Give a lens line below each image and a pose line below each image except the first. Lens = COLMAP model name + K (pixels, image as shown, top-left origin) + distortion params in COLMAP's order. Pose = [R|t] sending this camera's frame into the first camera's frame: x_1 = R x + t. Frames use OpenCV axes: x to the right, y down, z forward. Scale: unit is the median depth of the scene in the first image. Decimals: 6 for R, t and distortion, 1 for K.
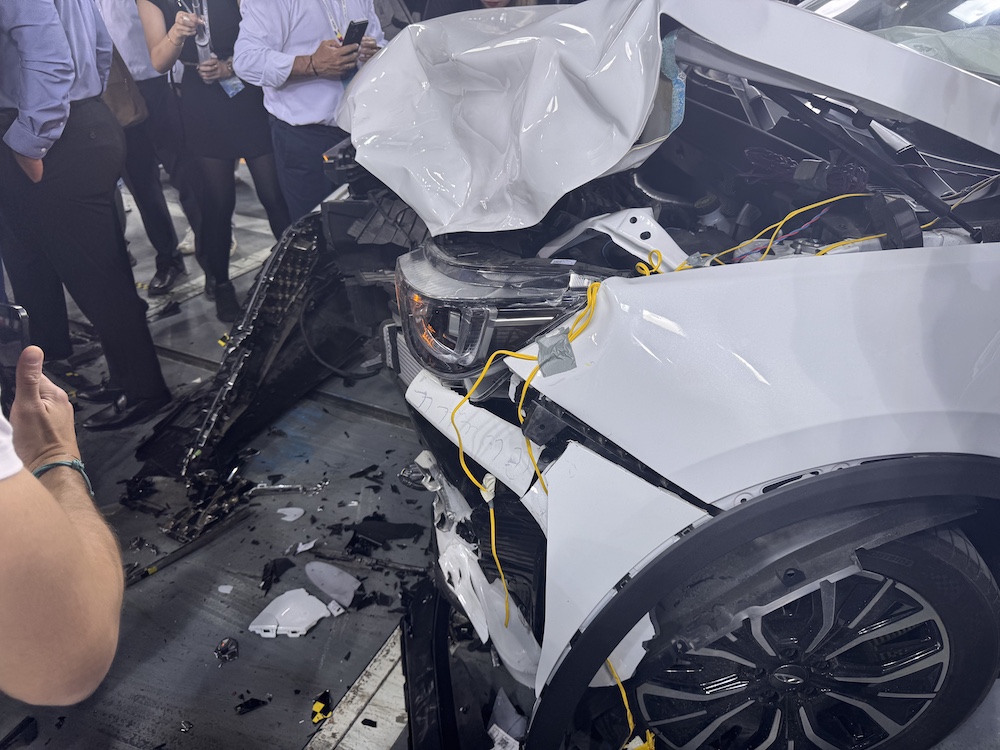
lens RADIAL K [[702.3, 0, 508.3], [0, 702.3, 370.8], [0, 0, 1]] dist [0.034261, -0.037400]
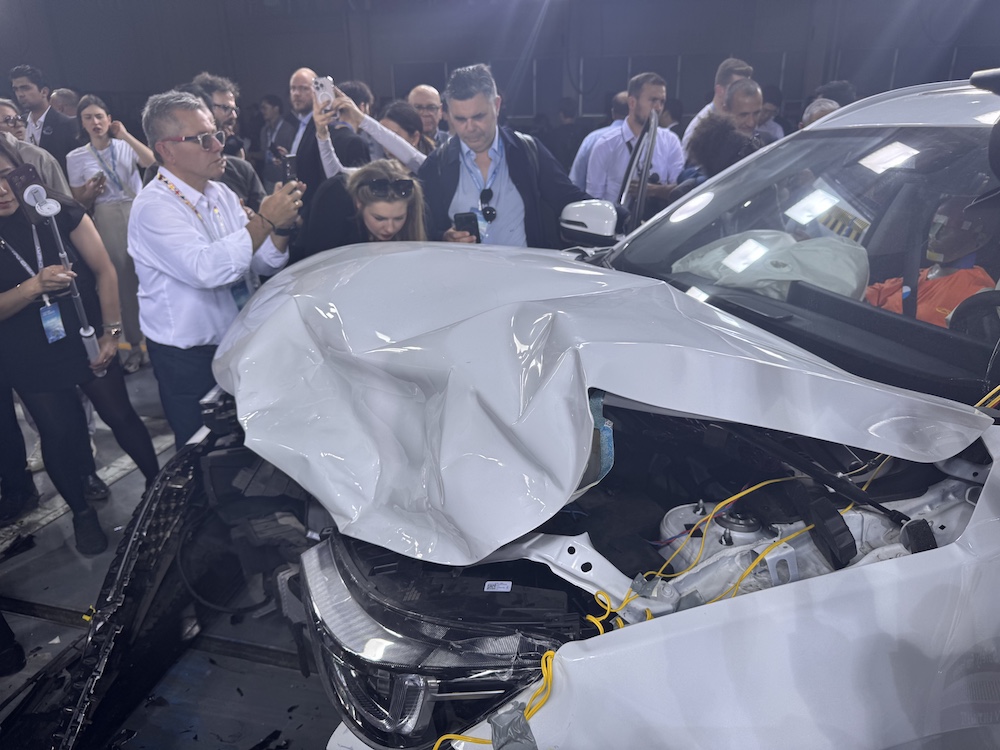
lens RADIAL K [[702.3, 0, 492.1], [0, 702.3, 369.4], [0, 0, 1]] dist [0.034261, -0.037400]
pose [[0.983375, -0.089828, 0.157813, -0.027721], [0.113612, 0.982318, -0.148809, -0.169524], [-0.141655, 0.164265, 0.976192, 0.029946]]
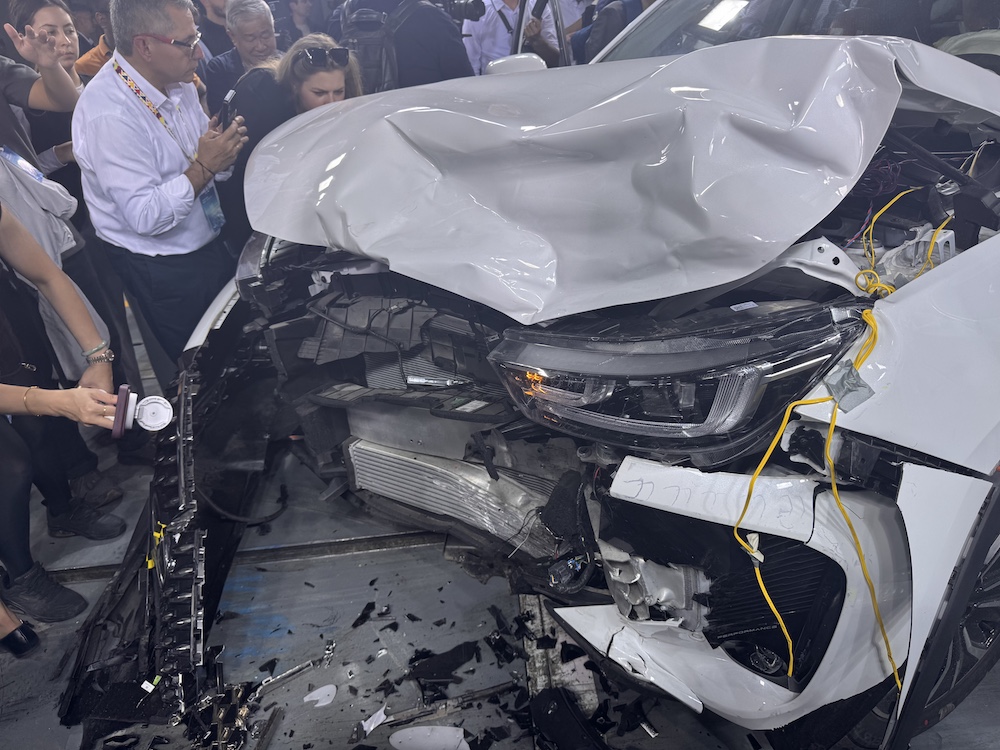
lens RADIAL K [[702.3, 0, 472.2], [0, 702.3, 386.2], [0, 0, 1]] dist [0.034261, -0.037400]
pose [[0.873662, -0.289187, 0.391261, -0.396400], [0.313559, 0.949567, 0.001683, -0.097115], [-0.372016, 0.121213, 0.920278, 0.125140]]
